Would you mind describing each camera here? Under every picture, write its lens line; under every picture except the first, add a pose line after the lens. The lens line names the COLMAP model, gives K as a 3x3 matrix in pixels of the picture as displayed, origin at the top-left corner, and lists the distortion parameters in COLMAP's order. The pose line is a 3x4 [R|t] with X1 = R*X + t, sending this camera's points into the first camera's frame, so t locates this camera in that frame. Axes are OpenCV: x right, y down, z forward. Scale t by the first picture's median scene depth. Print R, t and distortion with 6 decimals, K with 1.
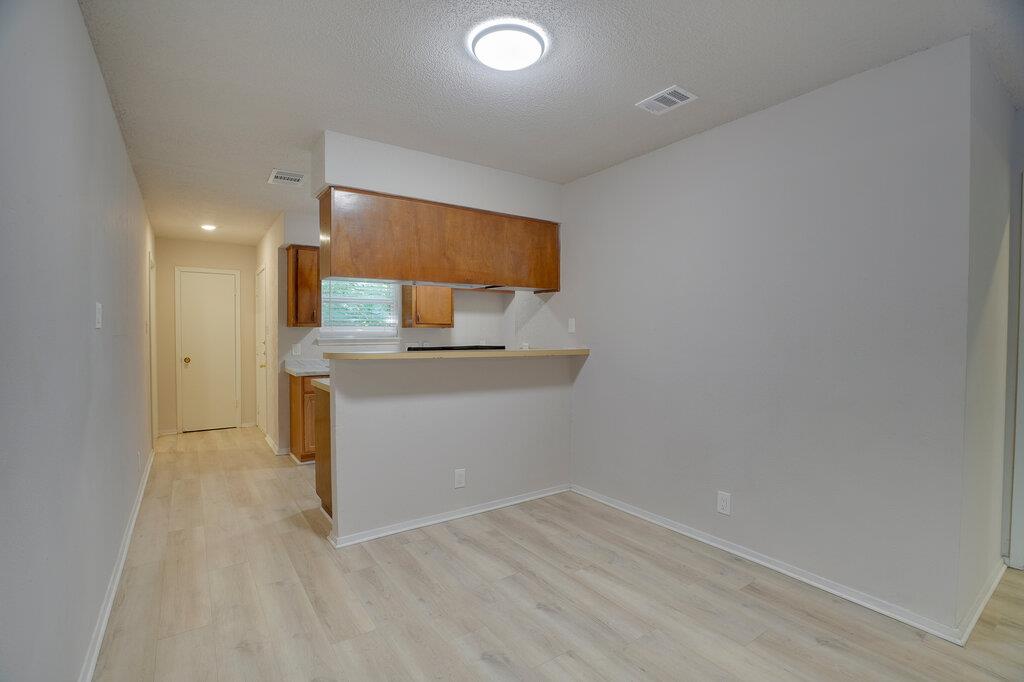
lens RADIAL K [[471.3, 0, 509.1], [0, 471.3, 343.7], [0, 0, 1]] dist [-0.058504, 0.020749]
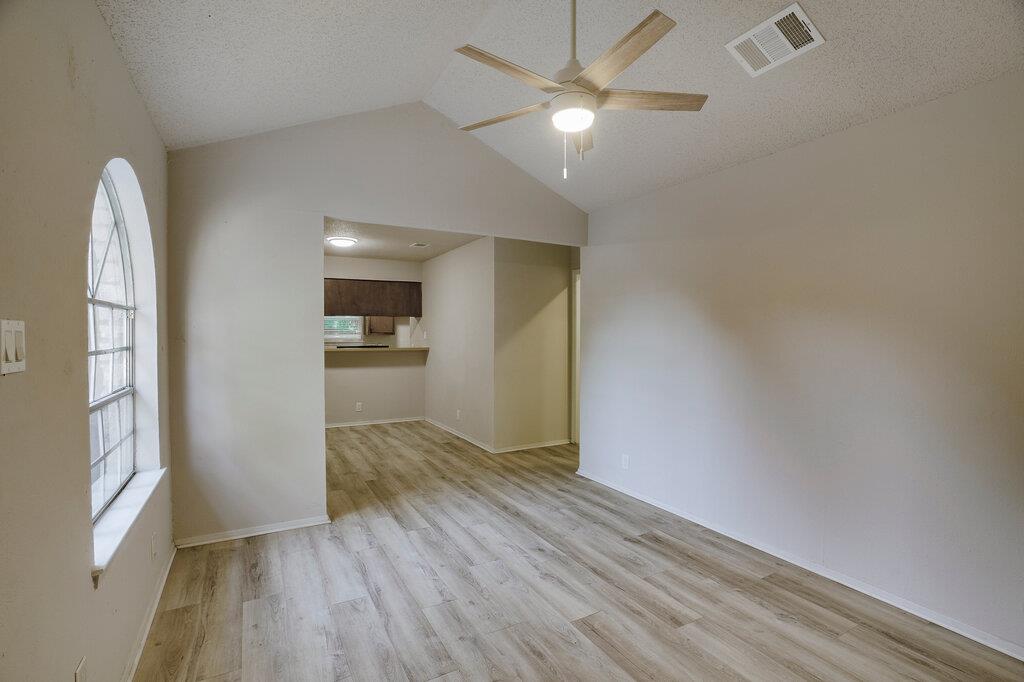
lens RADIAL K [[471.3, 0, 509.1], [0, 471.3, 343.7], [0, 0, 1]] dist [-0.058504, 0.020749]
pose [[0.994912, 0.000035, -0.100748, 0.600361], [-0.000227, 0.999998, -0.001896, -0.000633], [0.100748, 0.001910, 0.994910, -0.805213]]
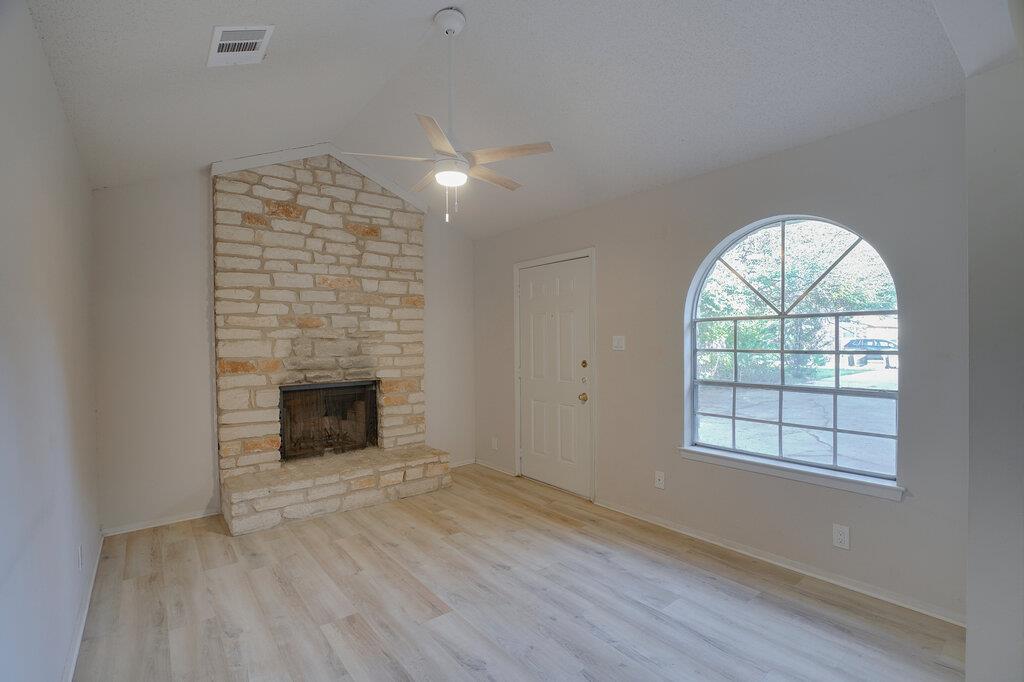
lens RADIAL K [[471.3, 0, 509.1], [0, 471.3, 343.7], [0, 0, 1]] dist [-0.058504, 0.020749]
pose [[-0.998179, 0.008453, -0.059720, 0.580555], [0.006542, 0.999462, 0.032130, -0.027745], [0.059959, 0.031680, -0.997698, 0.255250]]
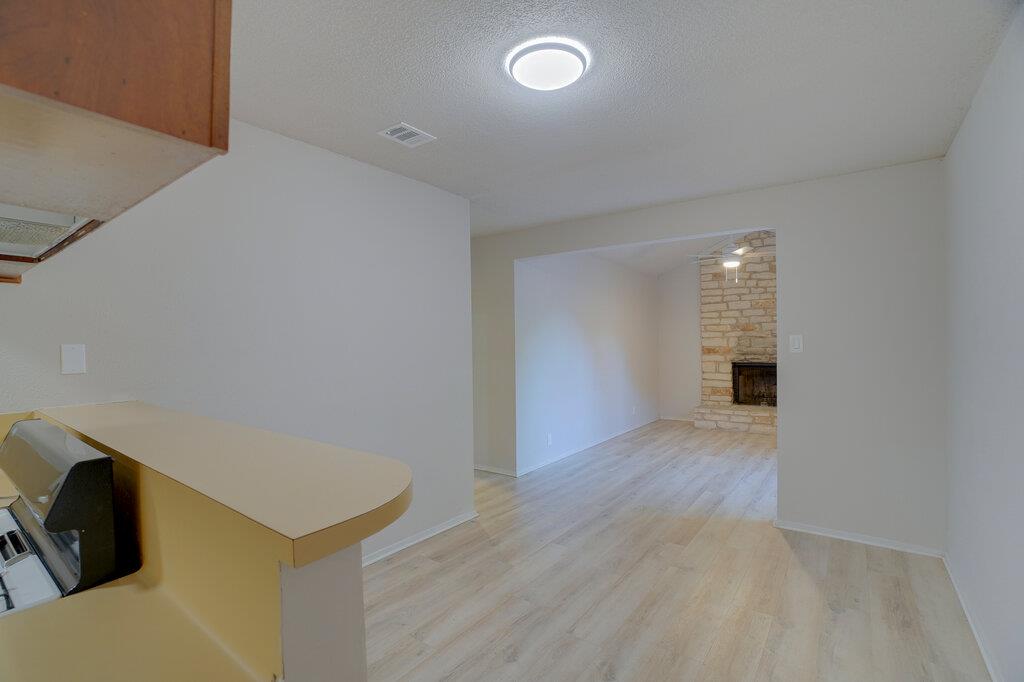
lens RADIAL K [[471.3, 0, 509.1], [0, 471.3, 343.7], [0, 0, 1]] dist [-0.058504, 0.020749]
pose [[-0.315358, -0.007771, 0.948941, -0.403738], [0.030768, 0.999357, 0.018409, -0.042854], [-0.948474, 0.035003, -0.314916, 0.639779]]
